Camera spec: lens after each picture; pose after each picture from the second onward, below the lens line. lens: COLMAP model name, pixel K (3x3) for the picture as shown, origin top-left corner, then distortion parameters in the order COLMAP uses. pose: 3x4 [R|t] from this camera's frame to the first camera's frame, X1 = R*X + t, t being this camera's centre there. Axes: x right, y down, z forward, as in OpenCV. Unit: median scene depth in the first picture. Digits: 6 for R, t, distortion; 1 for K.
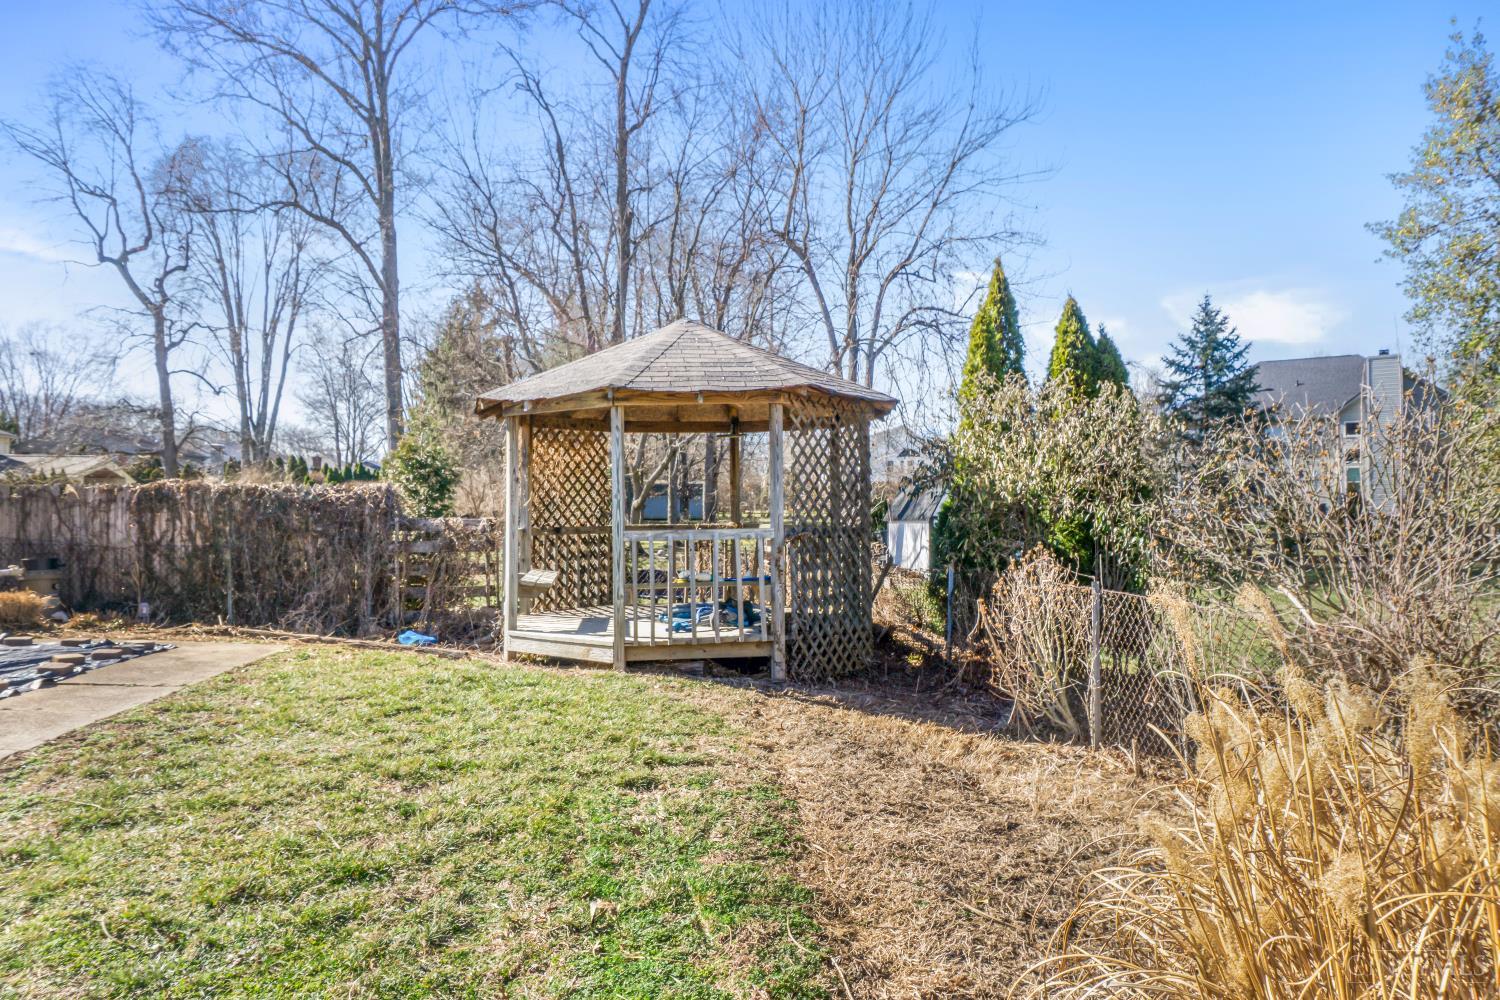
lens RADIAL K [[1026.2, 0, 750.0], [0, 1026.2, 500.0], [0, 0, 1]] dist [-0.015018, -0.002974]
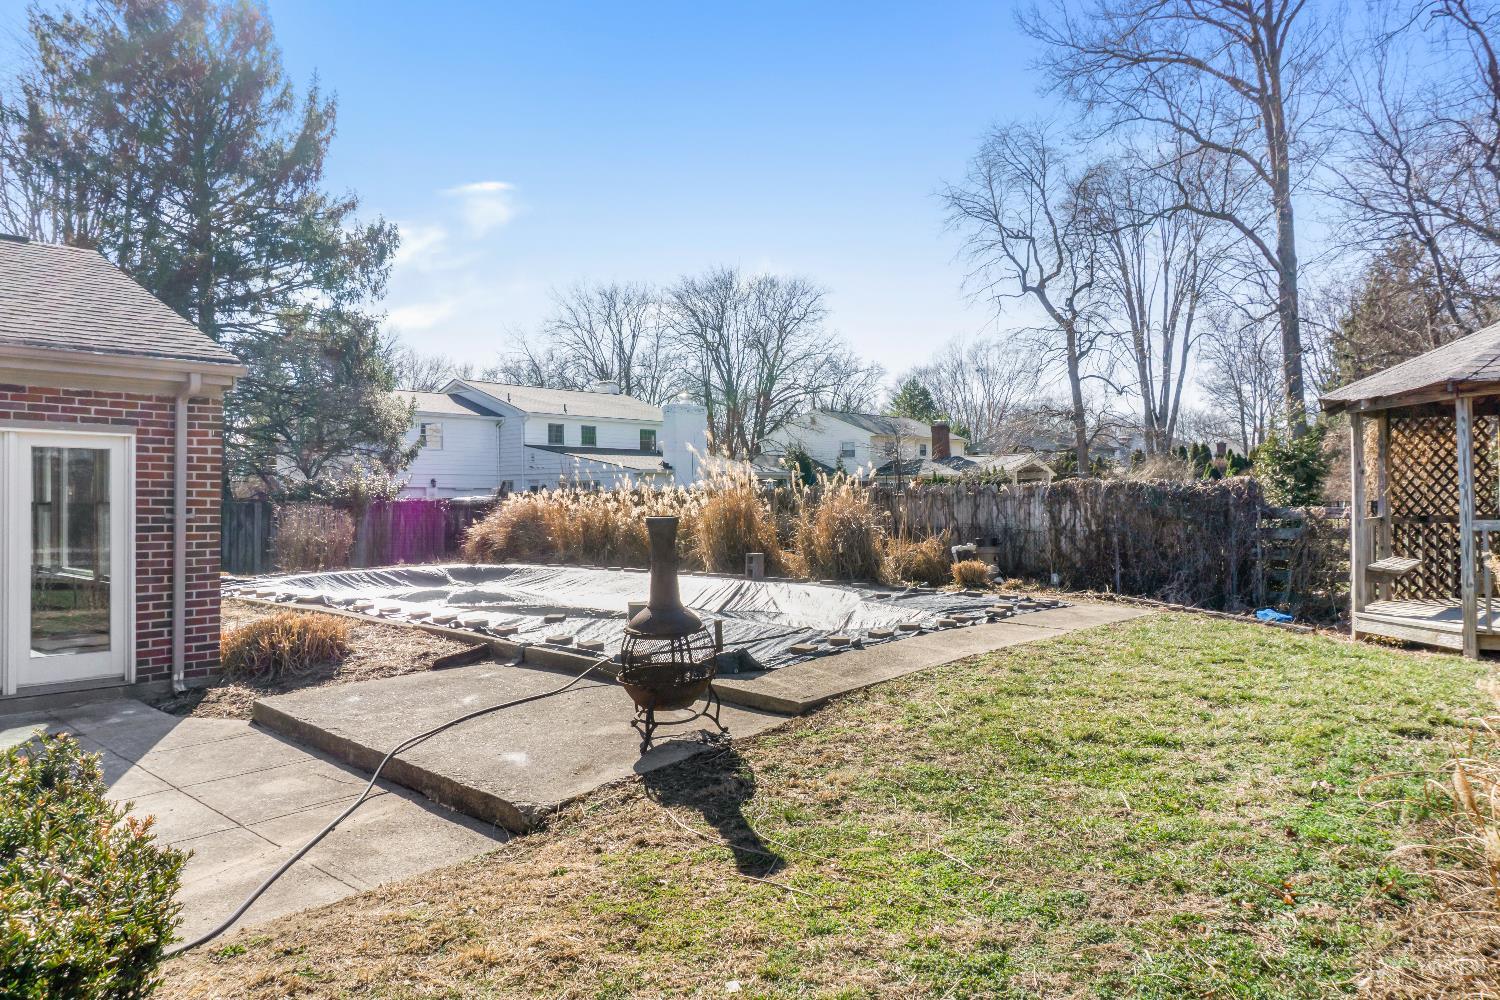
lens RADIAL K [[1026.2, 0, 750.0], [0, 1026.2, 500.0], [0, 0, 1]] dist [-0.015018, -0.002974]
pose [[0.670906, -0.010167, -0.741472, 0.106118], [0.020311, 0.999783, 0.004669, -0.006666], [0.741264, -0.018192, 0.670967, -0.150577]]
